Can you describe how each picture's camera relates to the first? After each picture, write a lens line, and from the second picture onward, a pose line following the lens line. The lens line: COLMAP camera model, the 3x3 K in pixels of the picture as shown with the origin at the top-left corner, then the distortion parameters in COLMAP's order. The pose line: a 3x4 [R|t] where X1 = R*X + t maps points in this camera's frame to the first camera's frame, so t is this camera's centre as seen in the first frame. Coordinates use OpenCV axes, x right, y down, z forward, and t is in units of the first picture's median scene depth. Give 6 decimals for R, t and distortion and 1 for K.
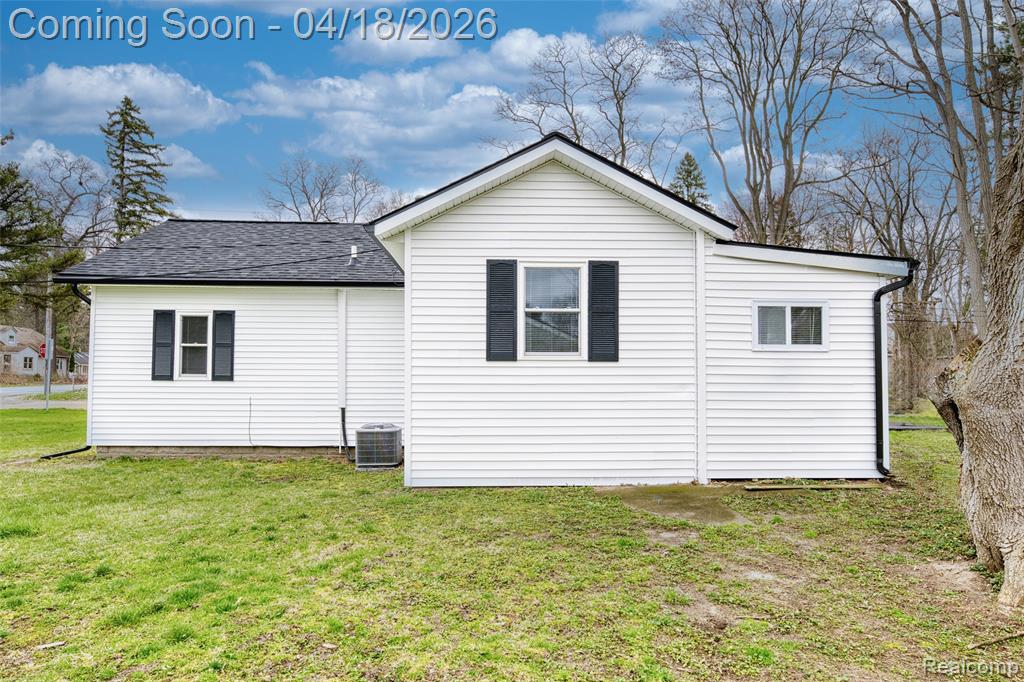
lens RADIAL K [[505.3, 0, 510.5], [0, 505.3, 360.6], [0, 0, 1]] dist [0.001391, 0.000668]
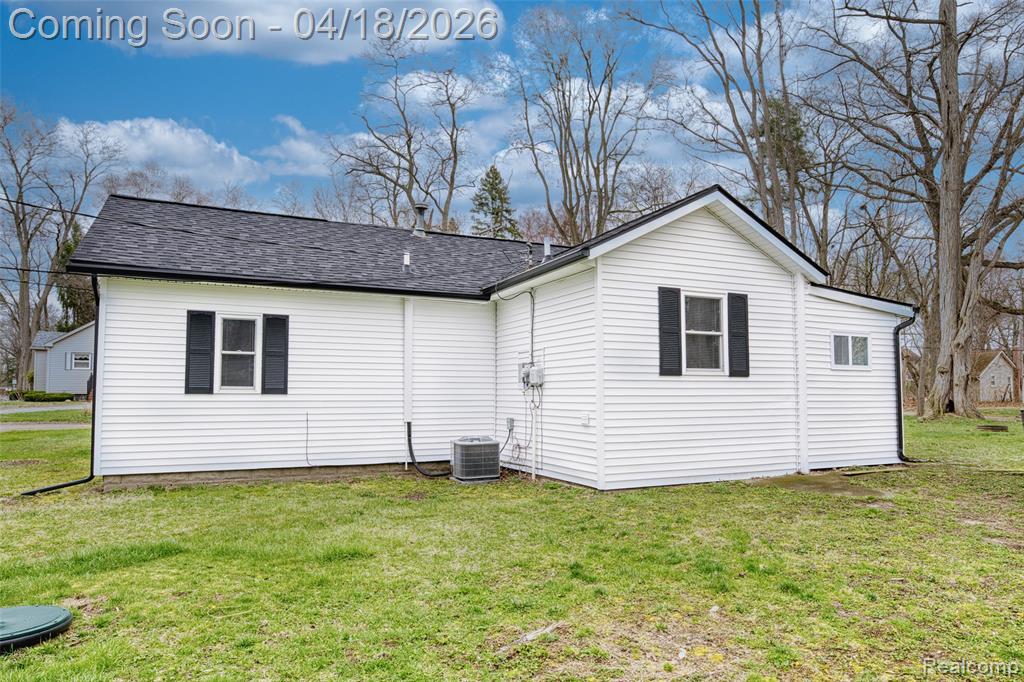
lens RADIAL K [[531.9, 0, 513.8], [0, 531.9, 365.4], [0, 0, 1]] dist [0.000596, 0.000244]
pose [[0.944312, 0.014879, 0.328716, -0.704312], [-0.010420, 0.999828, -0.015321, -0.000383], [-0.328887, 0.011043, 0.944305, -0.023325]]
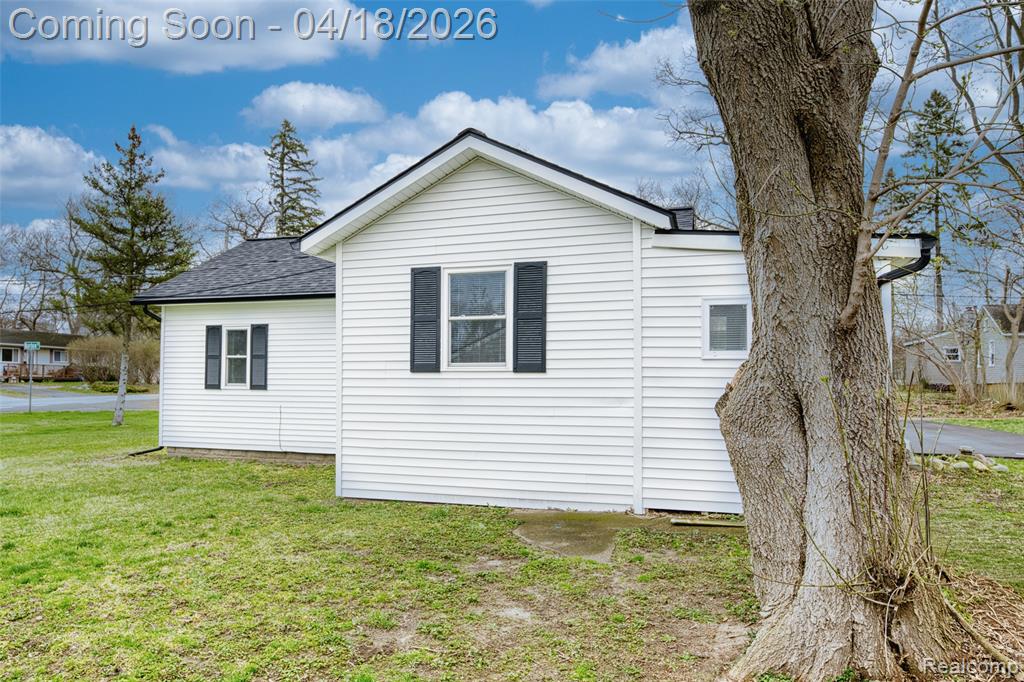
lens RADIAL K [[562.0, 0, 510.2], [0, 562.0, 370.2], [0, 0, 1]] dist [0.000349, 0.000460]
pose [[0.957474, -0.005300, -0.288472, 0.419563], [0.007975, 0.999935, 0.008099, -0.010348], [0.288410, -0.010055, 0.957454, 0.018069]]
